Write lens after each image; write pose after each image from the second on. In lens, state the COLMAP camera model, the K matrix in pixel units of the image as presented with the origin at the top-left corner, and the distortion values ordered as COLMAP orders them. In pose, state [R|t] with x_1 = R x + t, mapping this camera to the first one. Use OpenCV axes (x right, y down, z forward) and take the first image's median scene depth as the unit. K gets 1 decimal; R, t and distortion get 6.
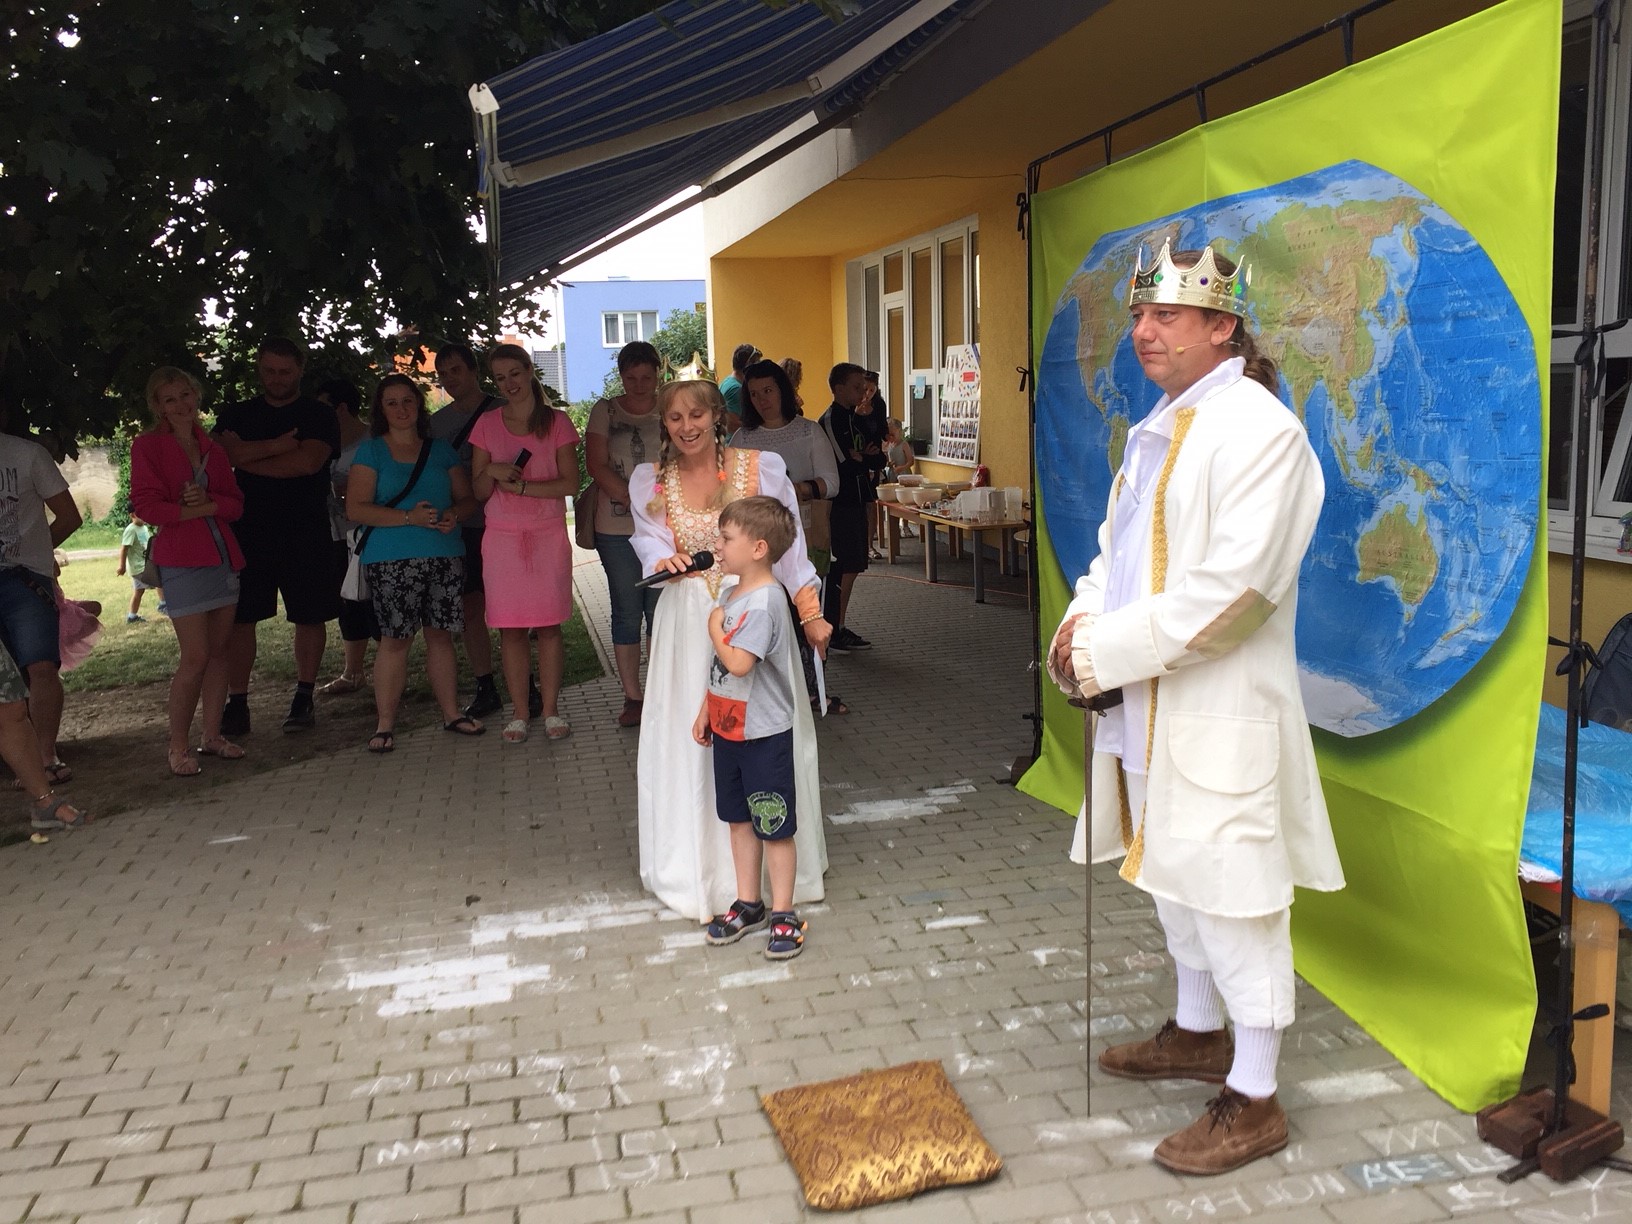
lens RADIAL K [[1398.2, 0, 796.7], [0, 1398.2, 592.8], [0, 0, 1]] dist [0.064970, -0.092663]
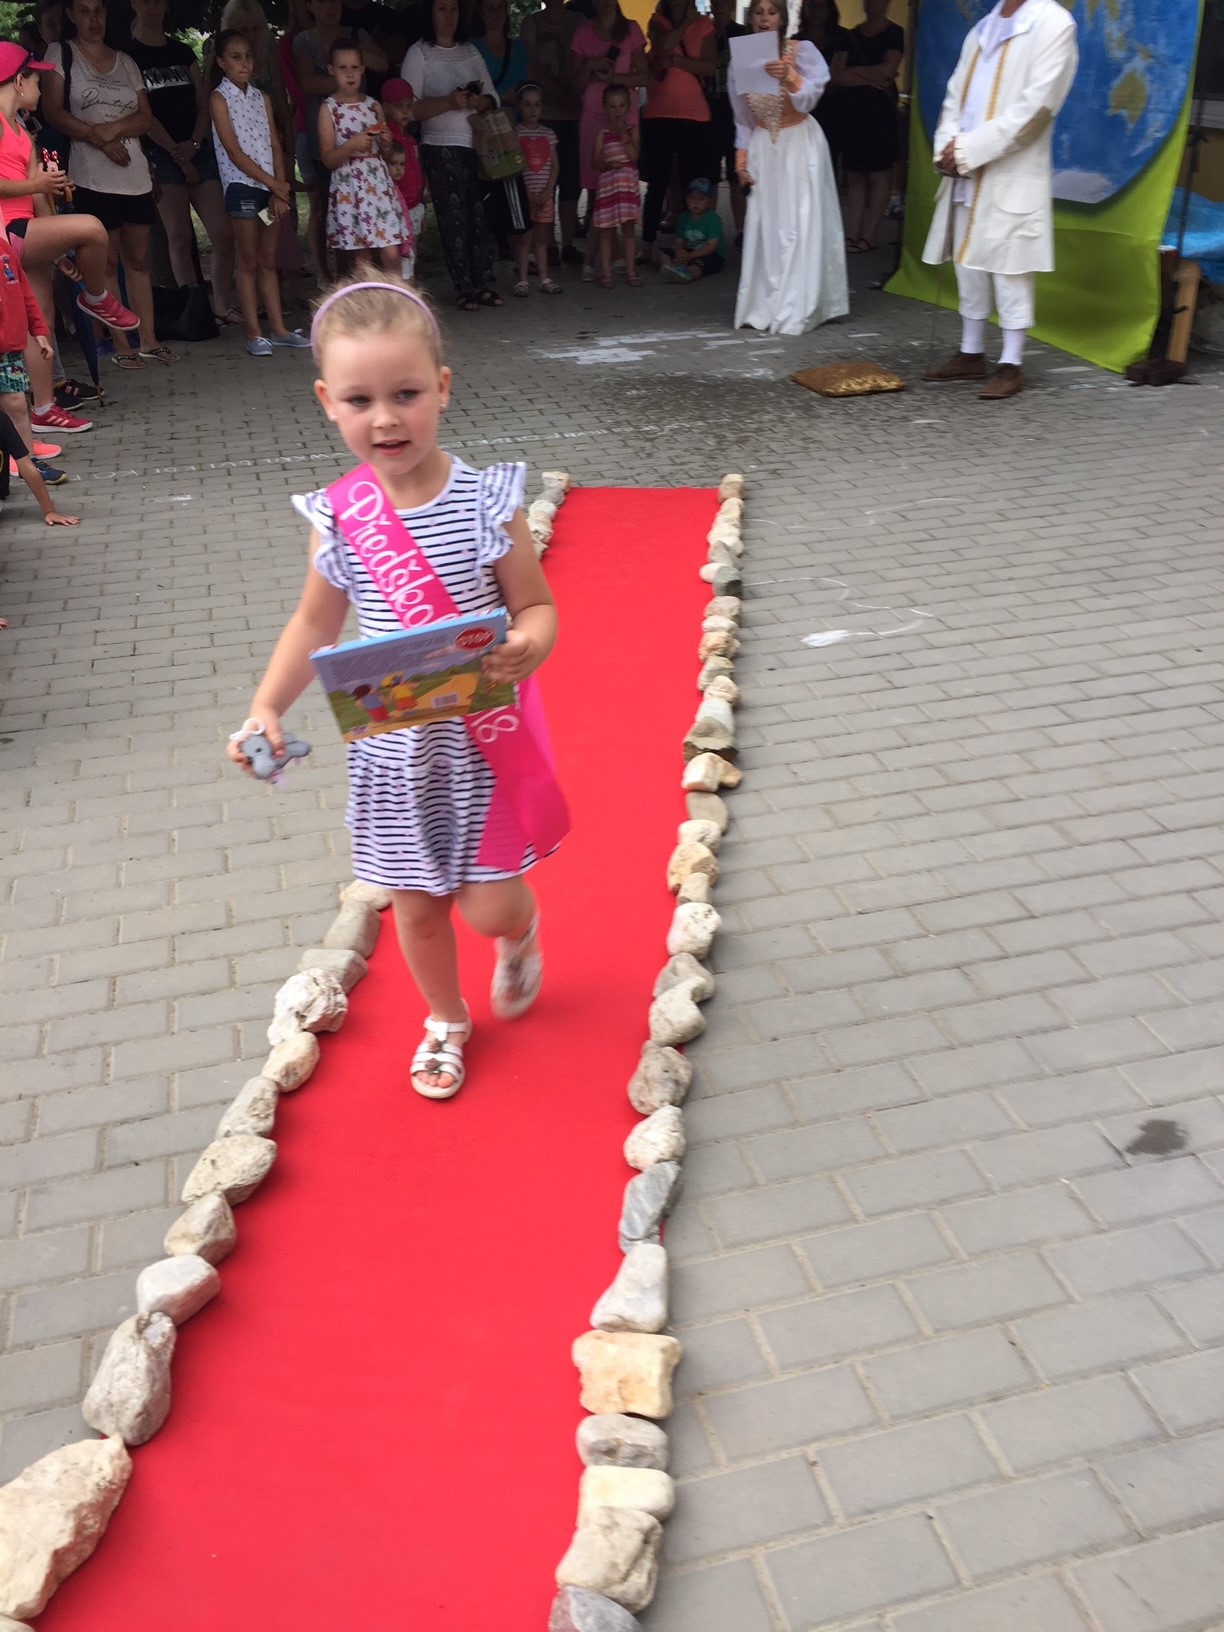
lens RADIAL K [[1398.2, 0, 606.5], [0, 1398.2, 808.5], [0, 0, 1]] dist [0.064970, -0.092663]
pose [[0.998880, -0.007040, 0.046781, -0.420525], [-0.010284, 0.932901, 0.359987, 0.206058], [-0.046176, -0.360065, 0.931784, -1.218170]]
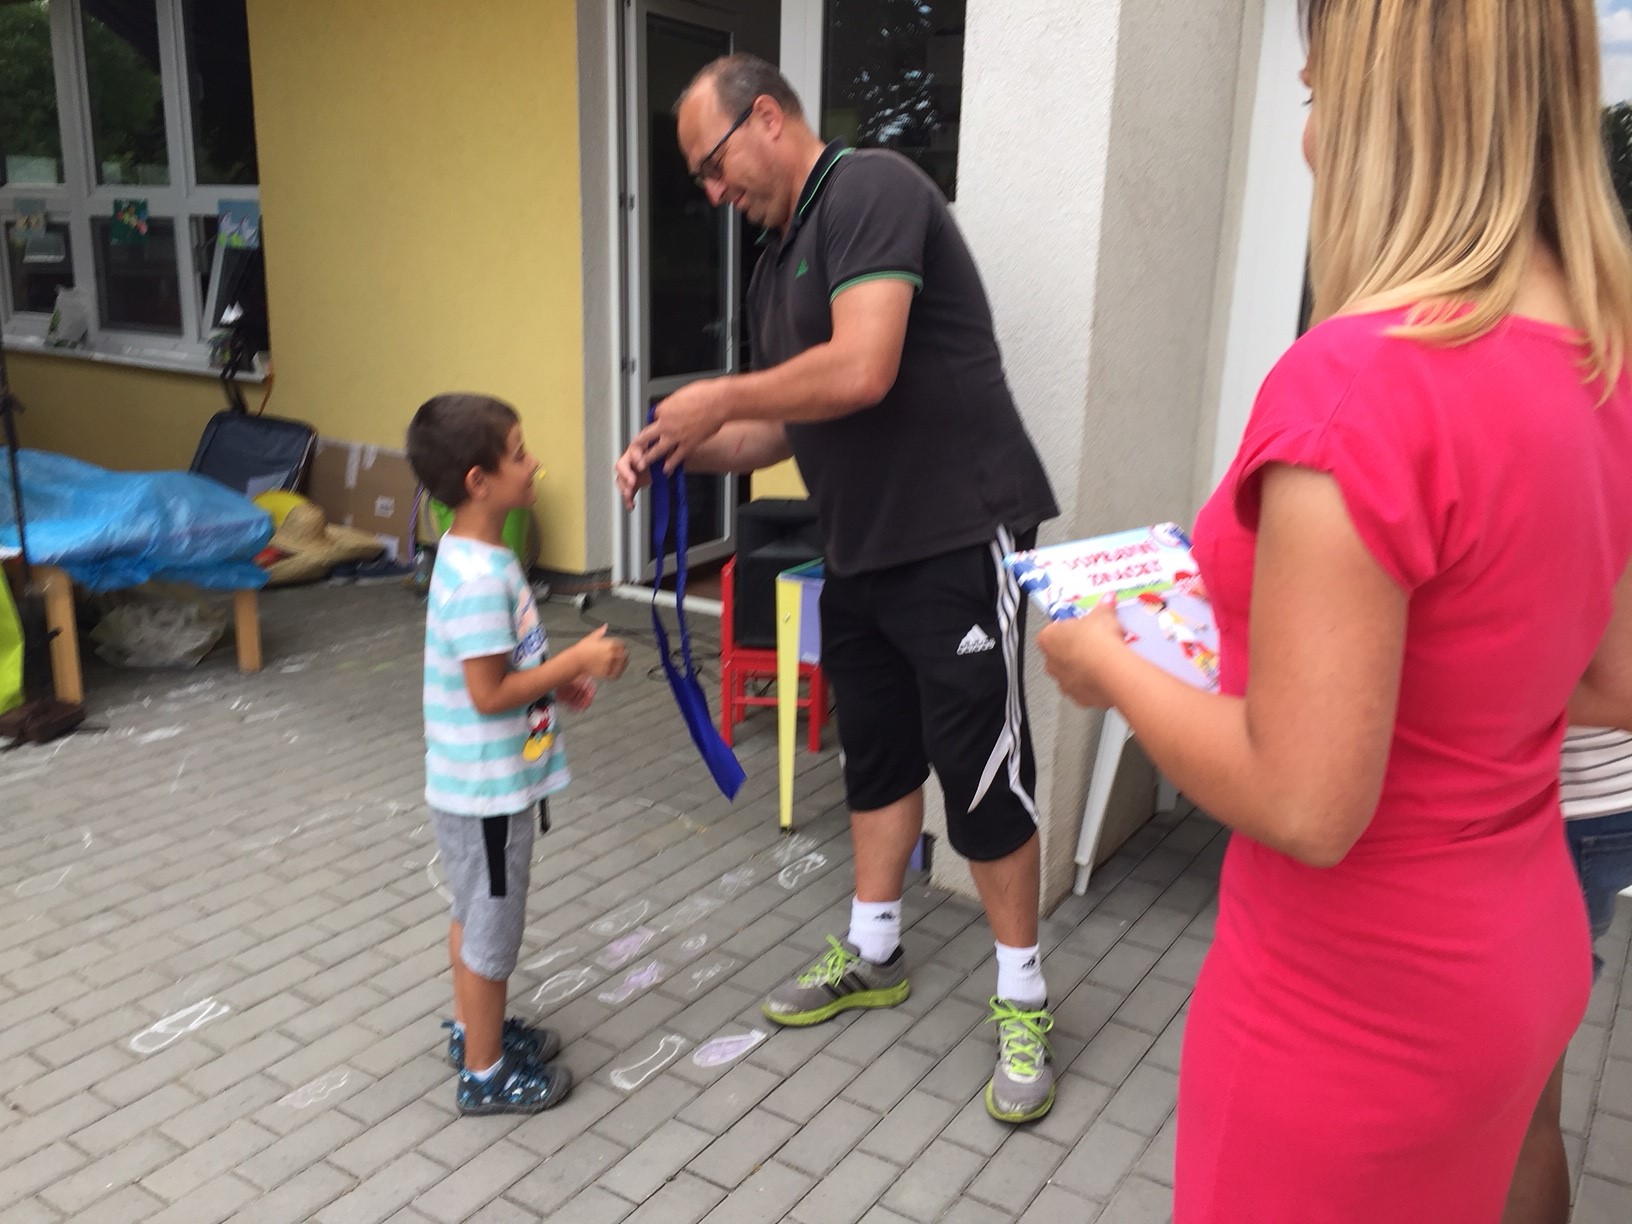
lens RADIAL K [[1398.2, 0, 826.7], [0, 1398.2, 582.7], [0, 0, 1]] dist [0.064970, -0.092663]
pose [[0.714698, -0.117885, 0.689427, 0.093839], [0.053045, 0.991991, 0.114630, 0.093369], [-0.697419, -0.045355, 0.715227, -0.625036]]
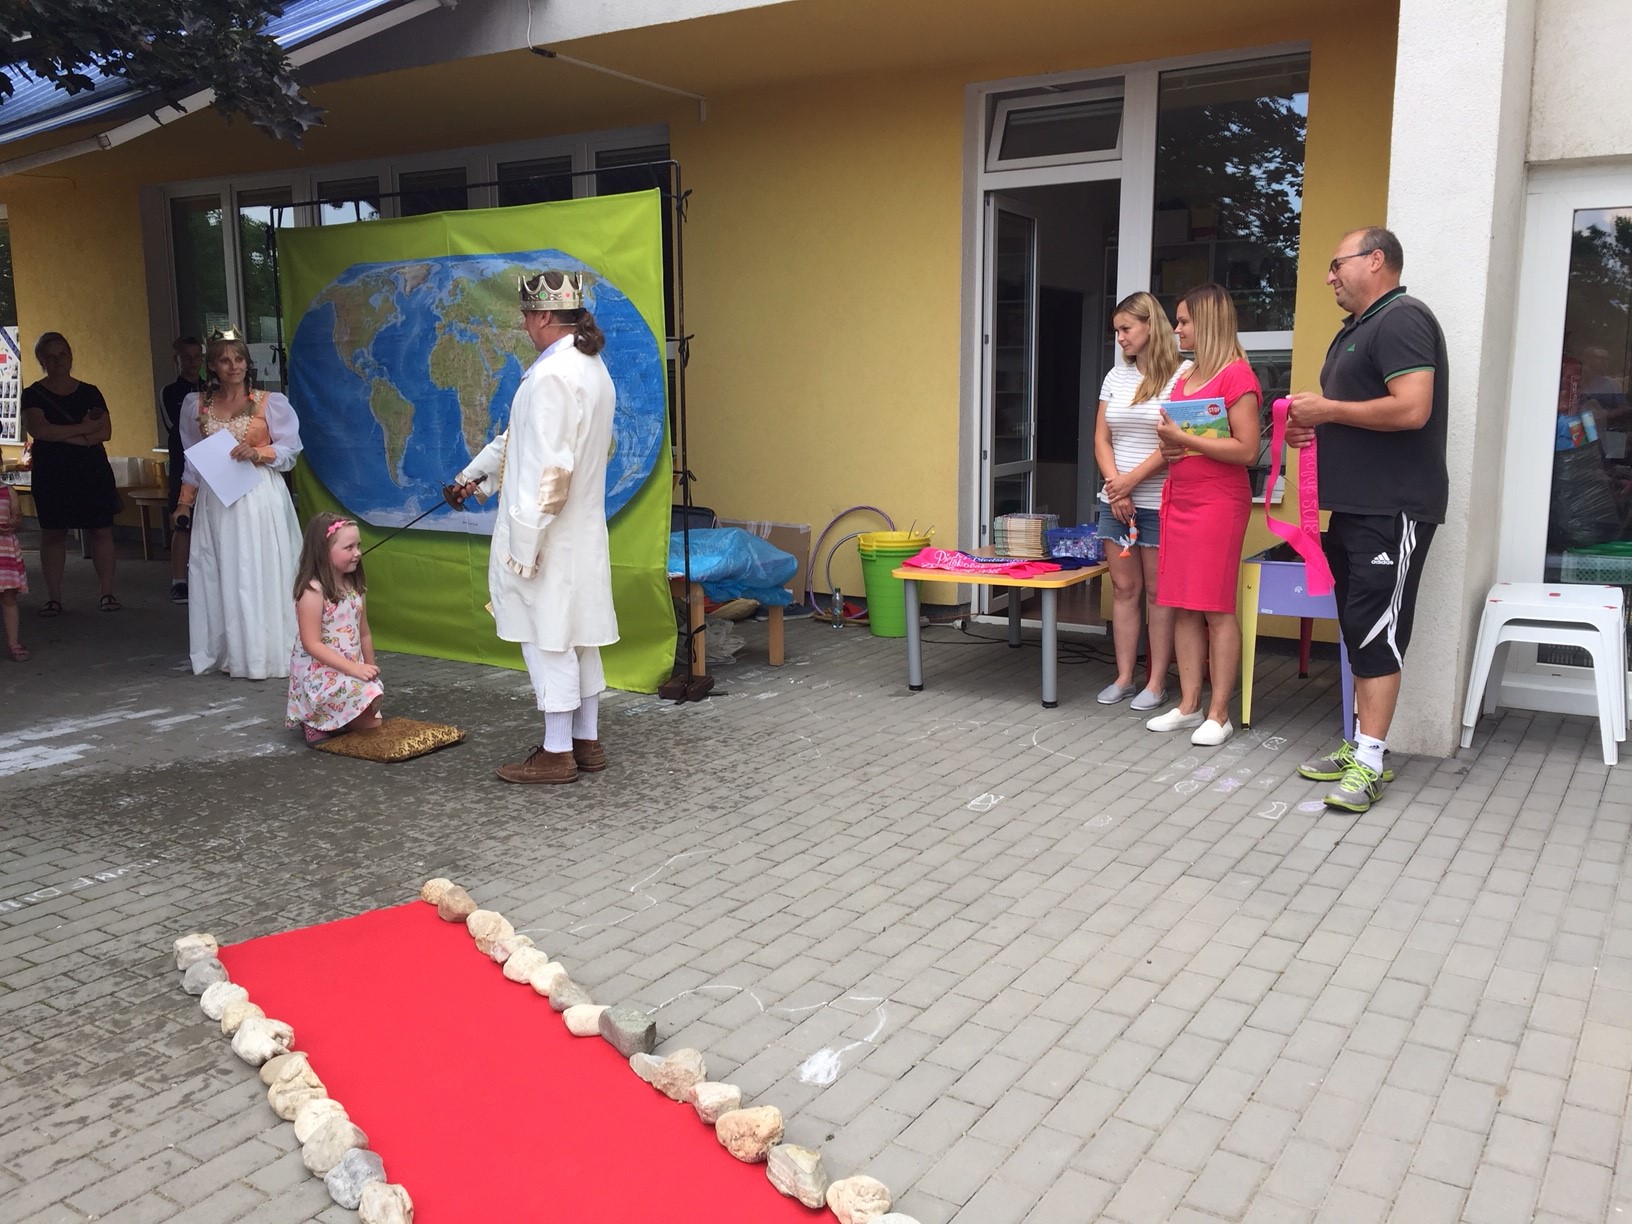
lens RADIAL K [[1398.2, 0, 776.1], [0, 1398.2, 564.3], [0, 0, 1]] dist [0.064970, -0.092663]
pose [[0.723384, -0.059380, 0.687887, -0.830365], [0.076036, 0.997086, 0.006111, 0.163227], [-0.686246, 0.047883, 0.725792, -0.688707]]
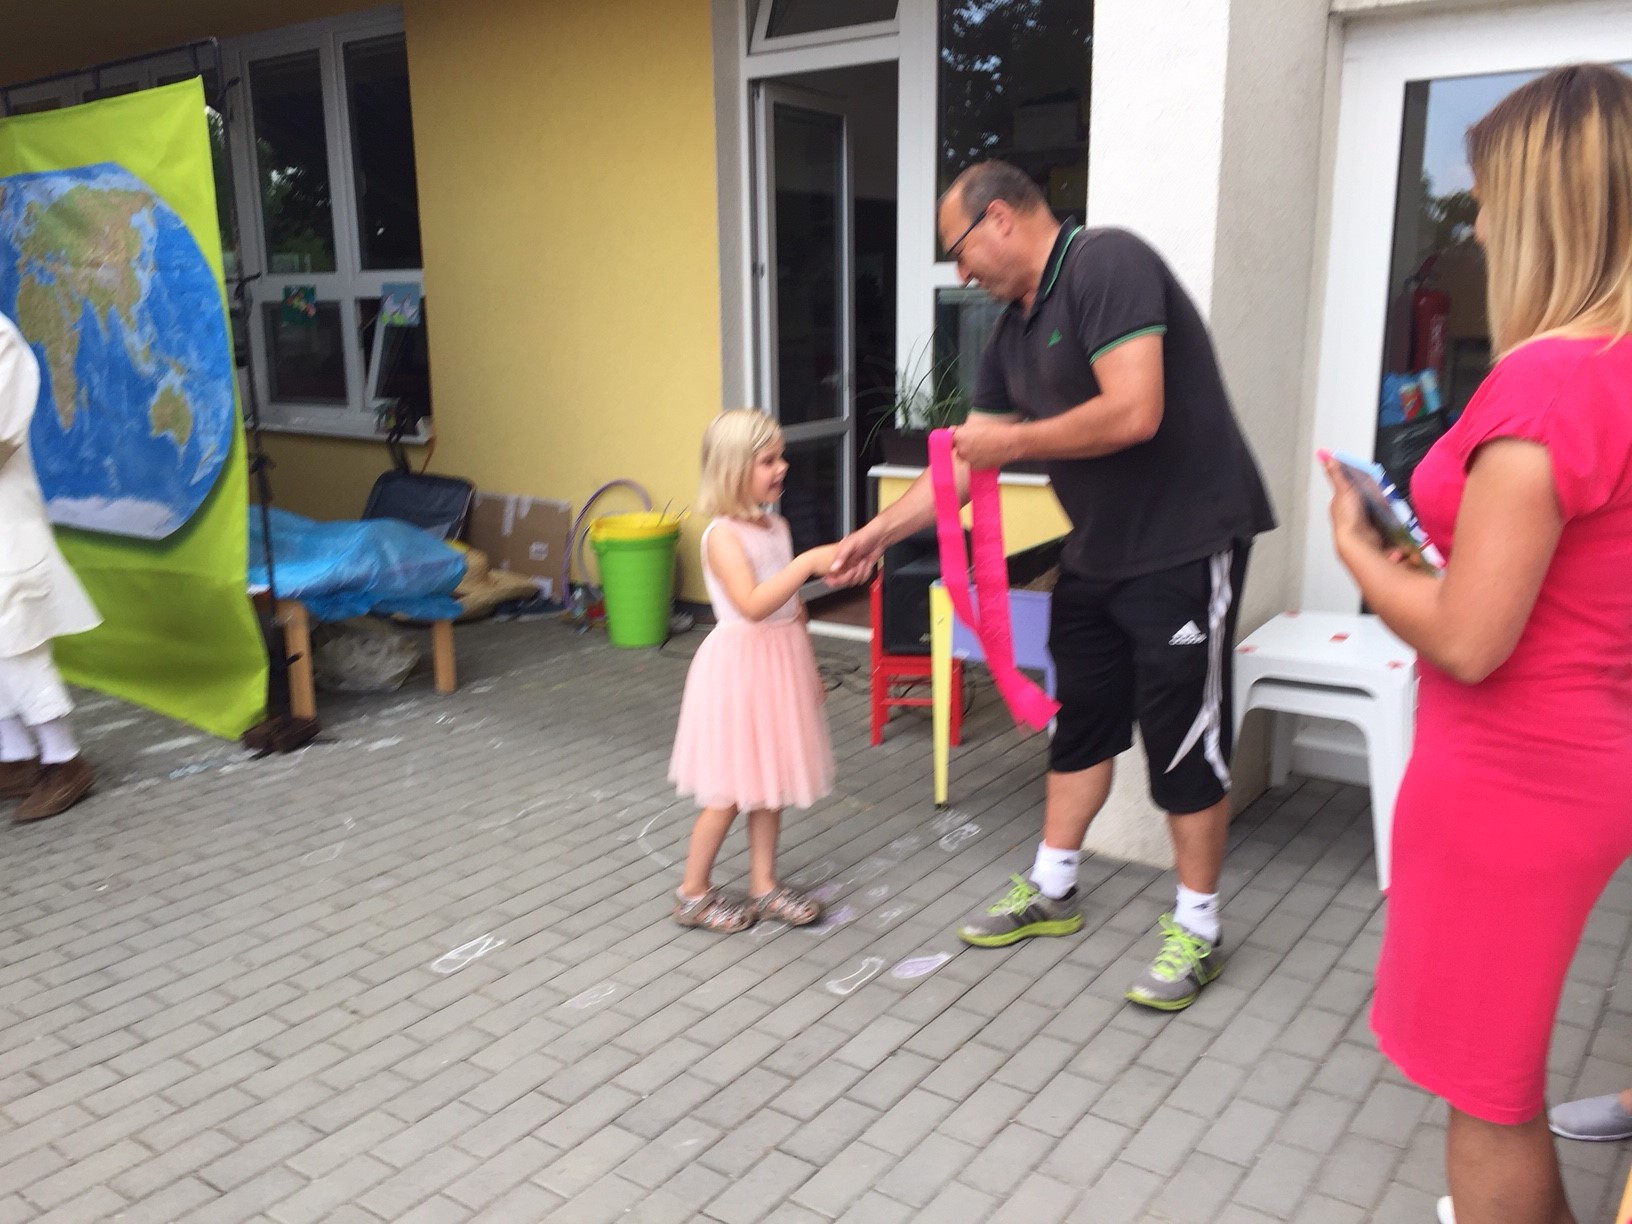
lens RADIAL K [[1398.2, 0, 811.3], [0, 1398.2, 583.1], [0, 0, 1]] dist [0.064970, -0.092663]
pose [[0.752533, -0.108975, 0.649475, -0.090269], [0.083018, 0.994044, 0.070598, 0.112450], [-0.653301, 0.000791, 0.757098, -0.709606]]
